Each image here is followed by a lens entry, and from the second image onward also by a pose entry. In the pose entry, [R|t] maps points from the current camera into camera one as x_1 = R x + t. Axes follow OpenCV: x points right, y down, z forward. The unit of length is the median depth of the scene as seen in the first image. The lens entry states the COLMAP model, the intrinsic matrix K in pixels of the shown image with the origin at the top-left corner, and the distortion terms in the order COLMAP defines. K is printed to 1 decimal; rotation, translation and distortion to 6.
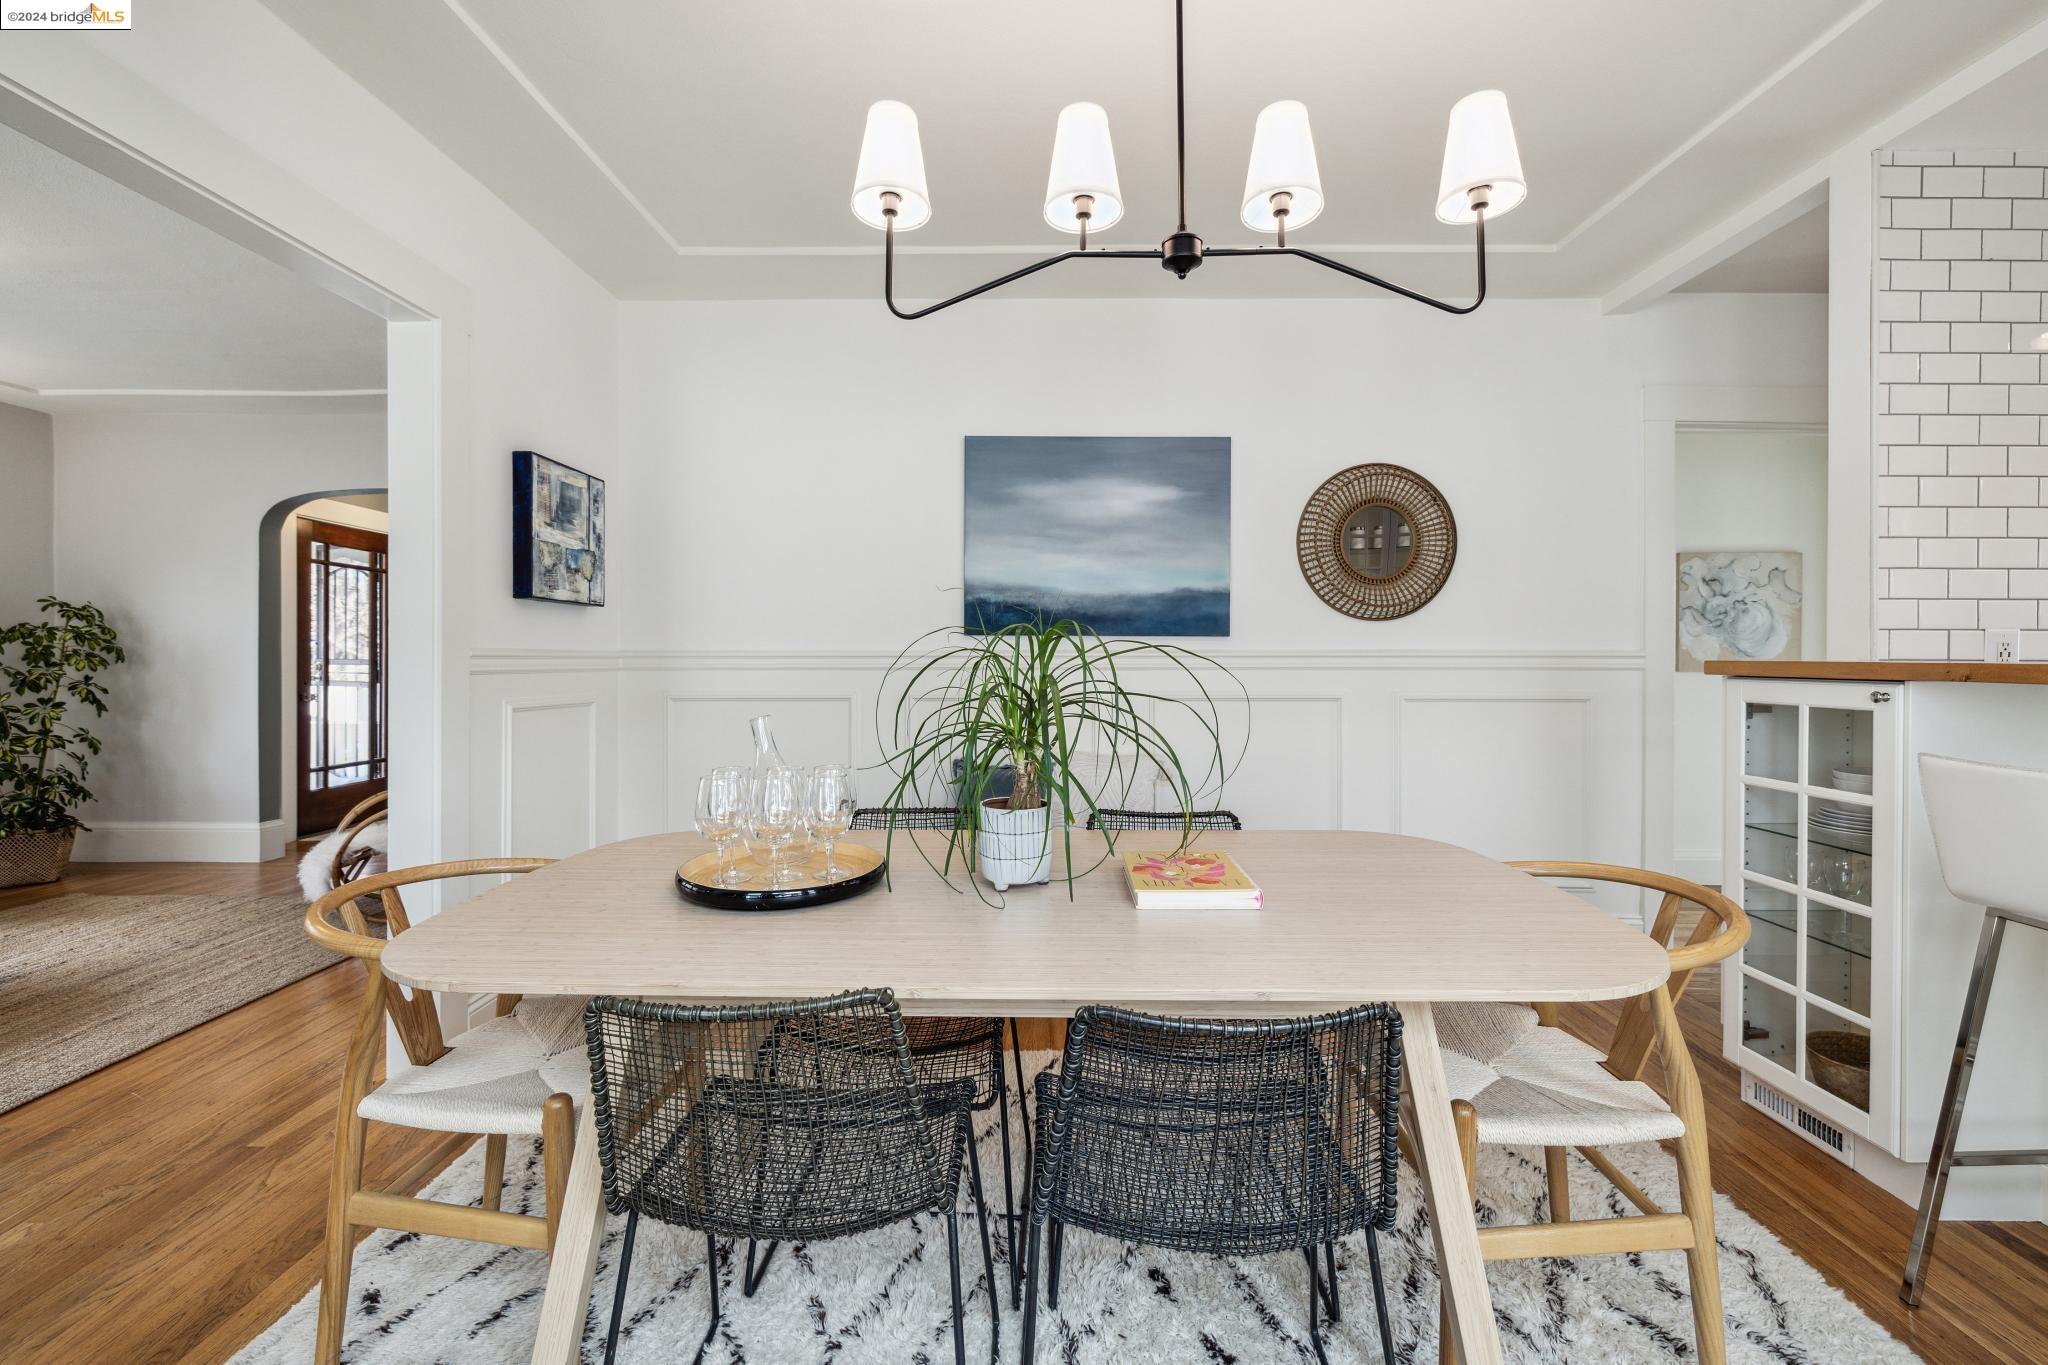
lens RADIAL K [[866.5, 0, 1021.7], [0, 866.5, 659.4], [0, 0, 1]] dist [-0.001215, -0.000096]
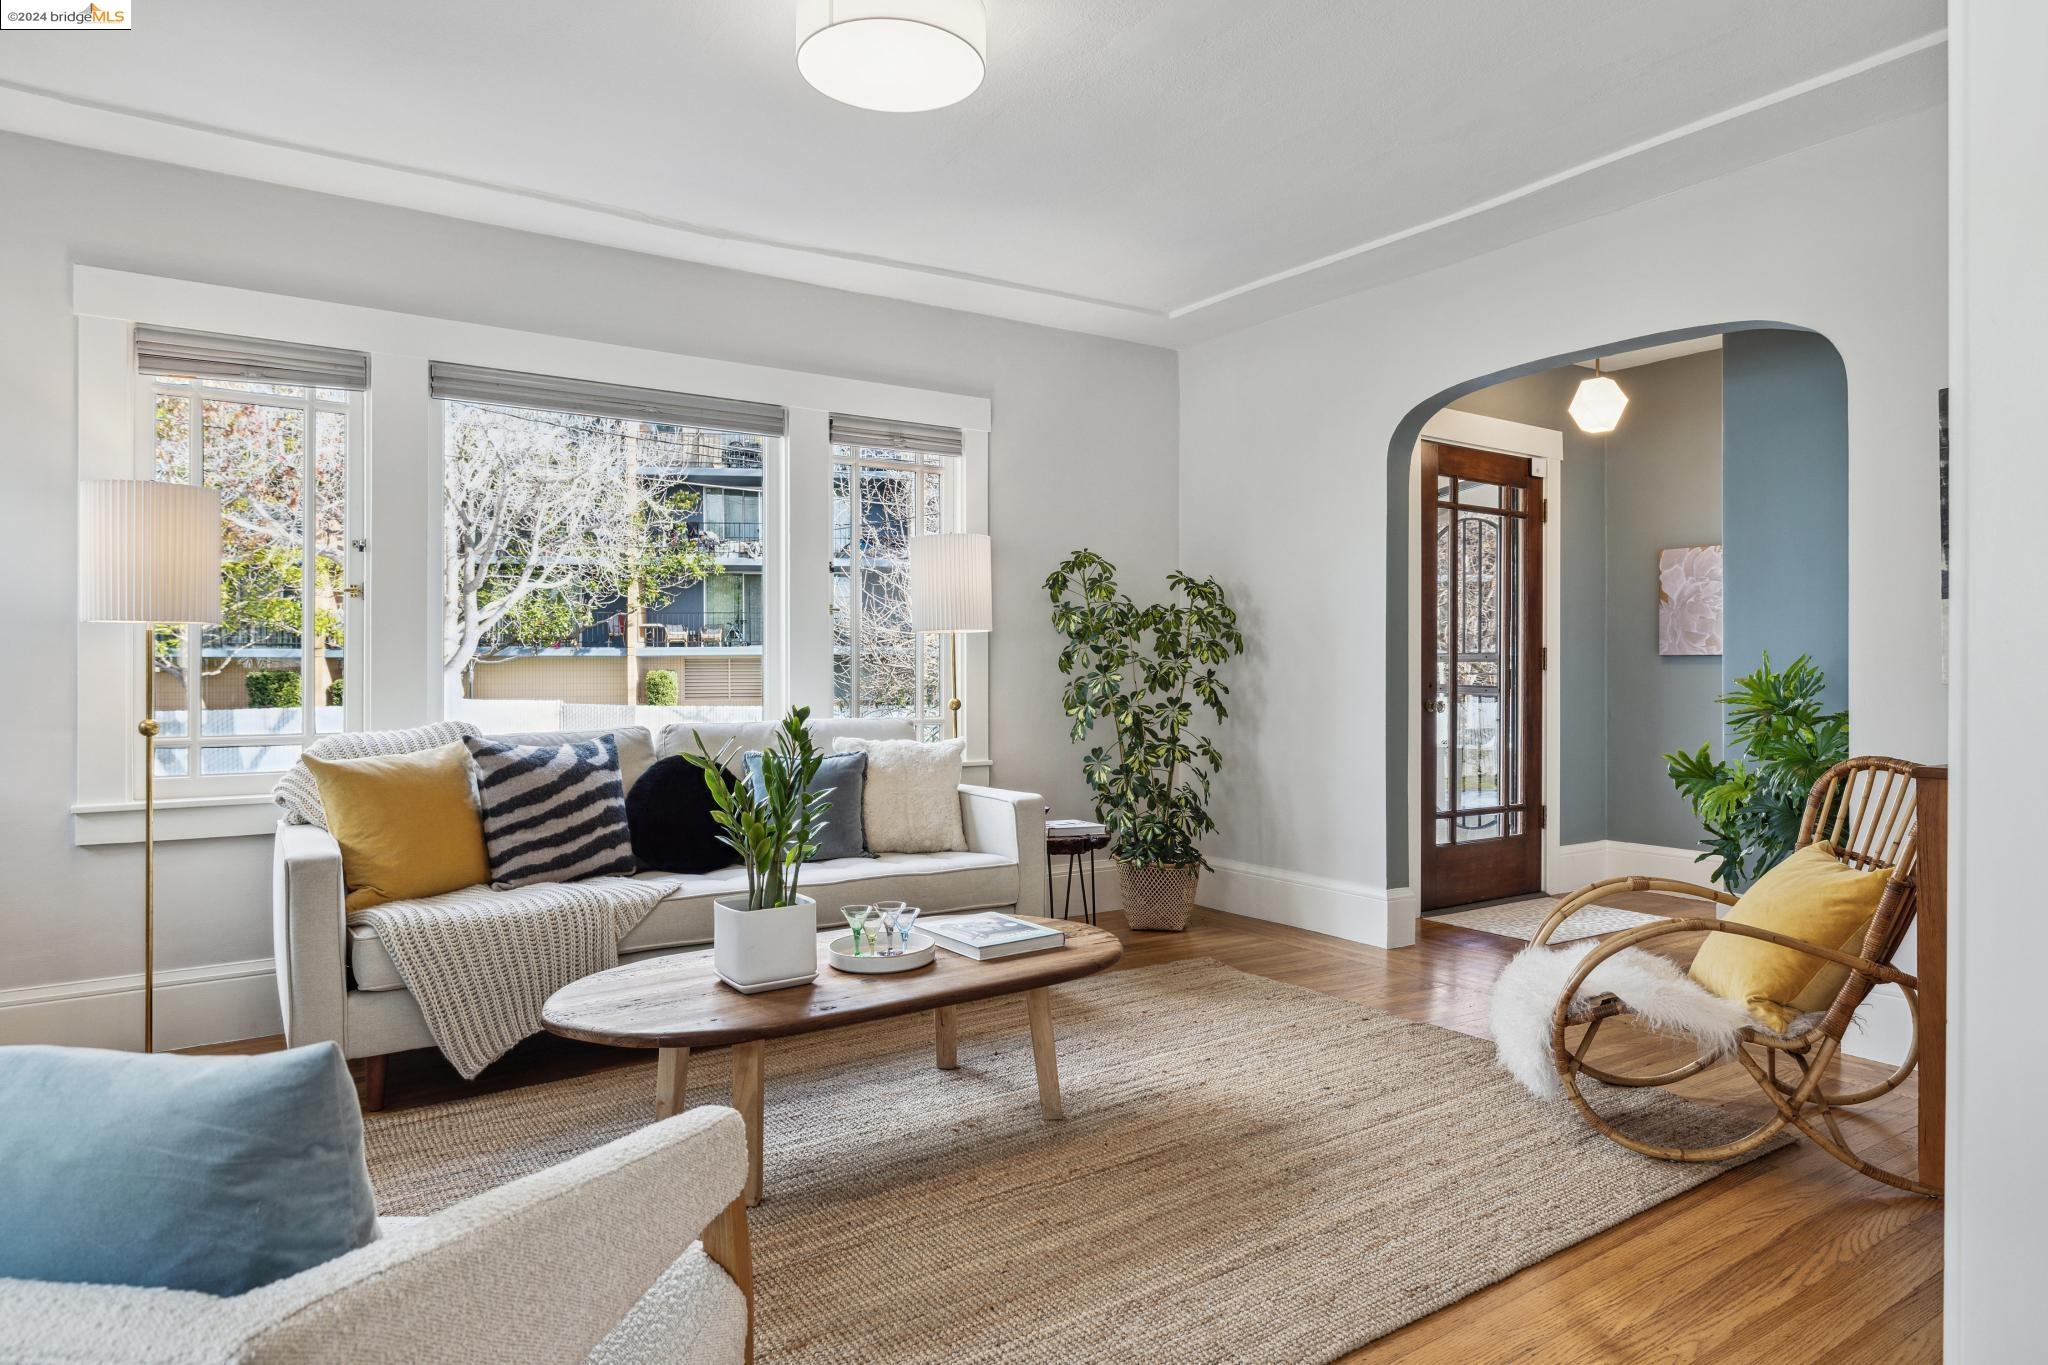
lens RADIAL K [[1195.7, 0, 1022.8], [0, 1195.7, 673.8], [0, 0, 1]] dist [0.000452, -0.041863]
pose [[0.576207, 0.001972, -0.817302, -0.306297], [-0.001930, 0.999998, 0.001052, 0.021773], [0.817302, 0.000971, 0.576209, 0.249623]]
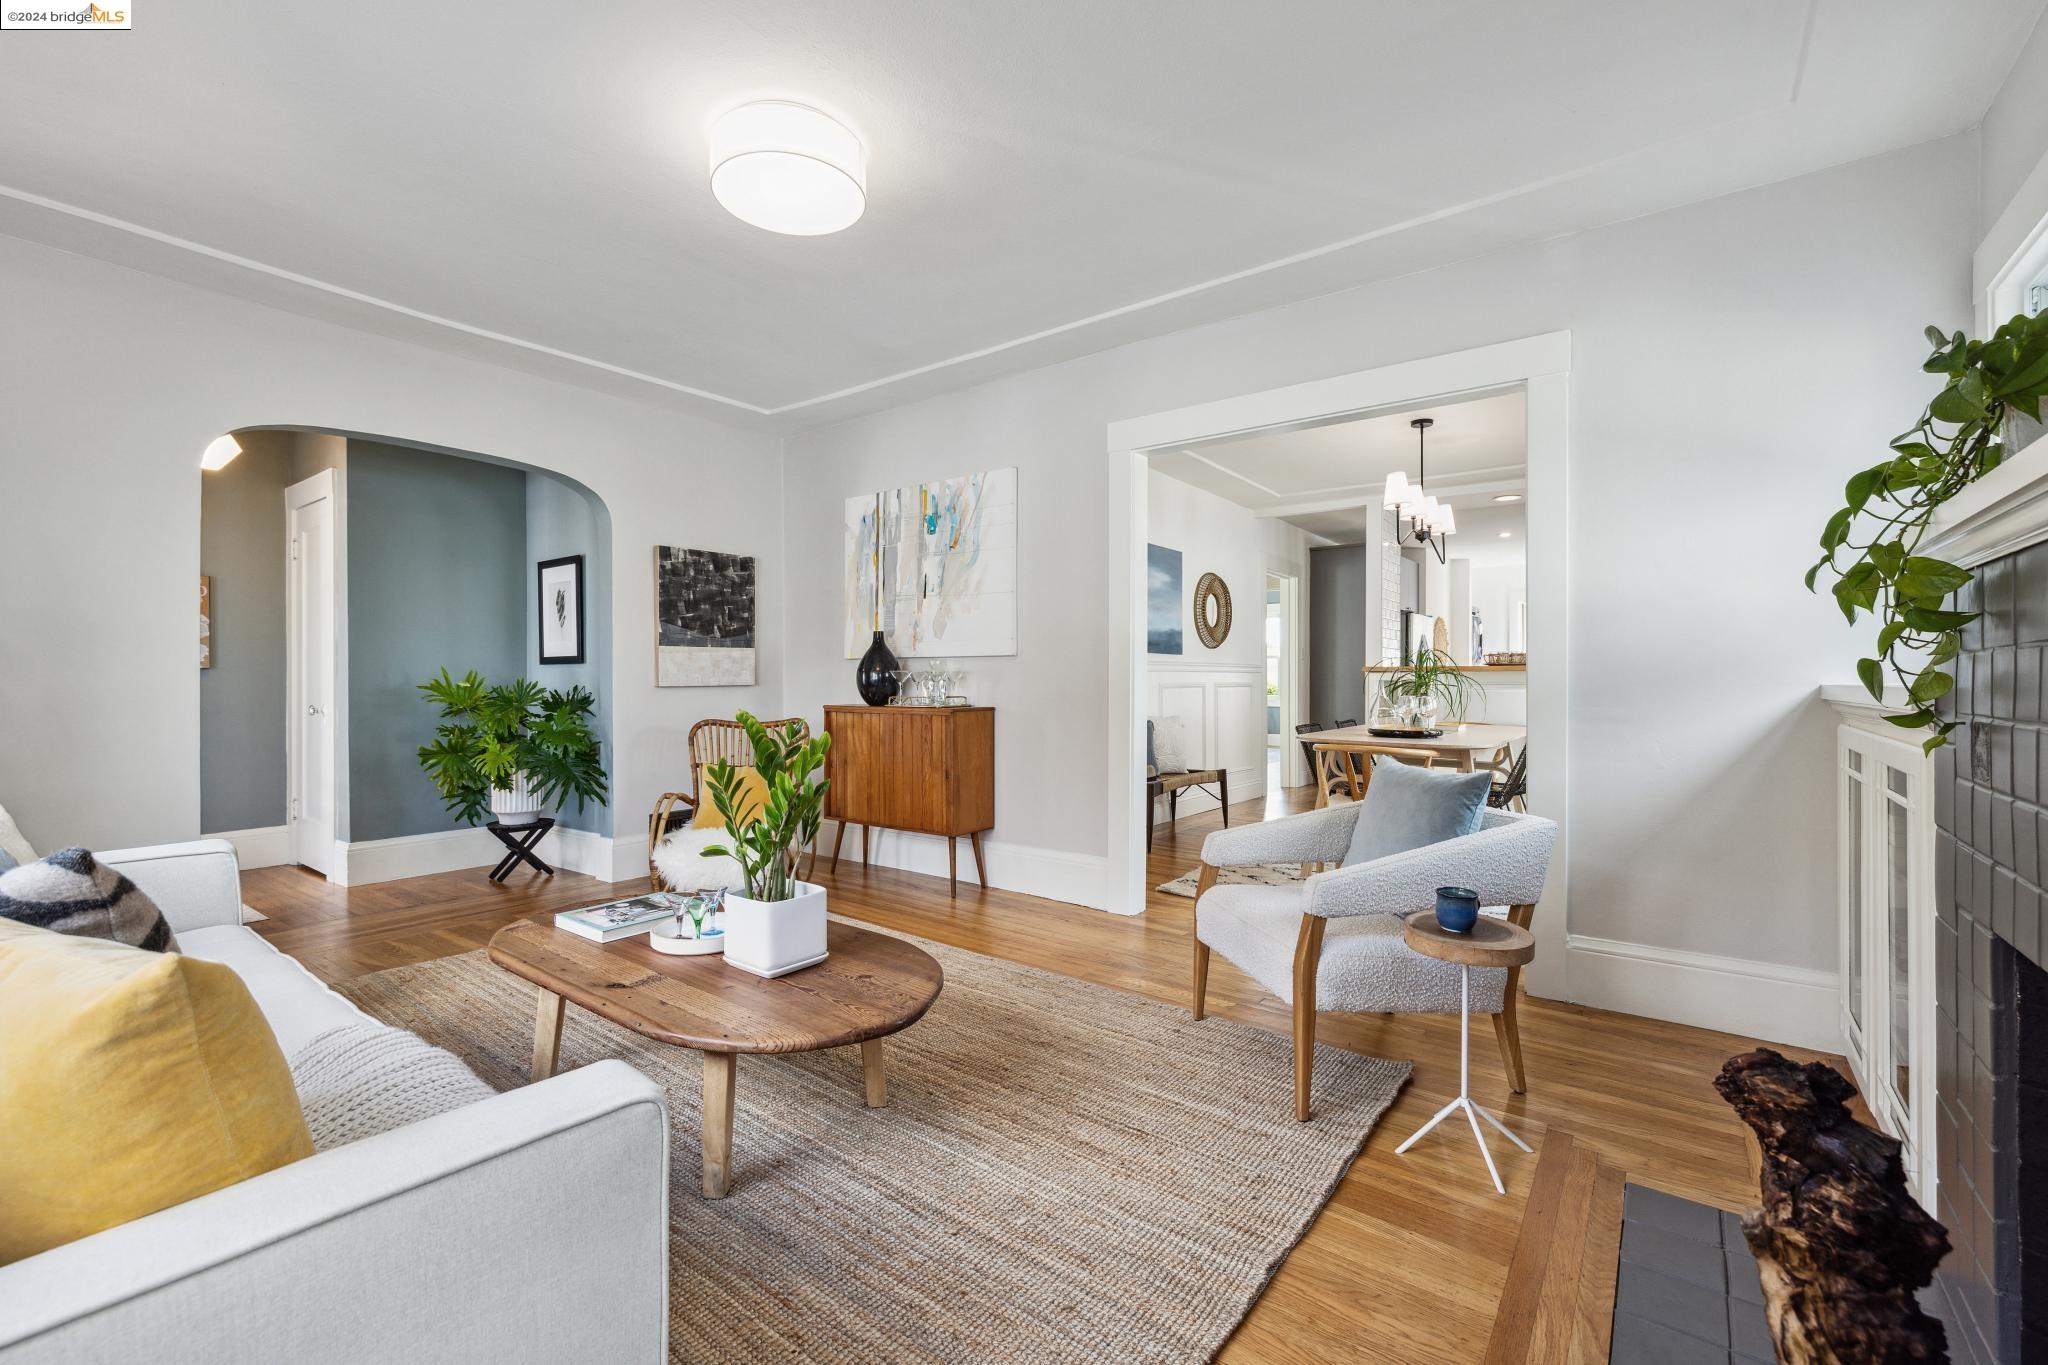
lens RADIAL K [[875.5, 0, 1022.9], [0, 875.5, 677.6], [0, 0, 1]] dist [0.000791, 0.000230]
pose [[0.585437, -0.000916, 0.810718, -1.161163], [0.003470, 0.999993, -0.001376, 0.020070], [-0.810711, 0.003619, 0.585436, 0.100100]]
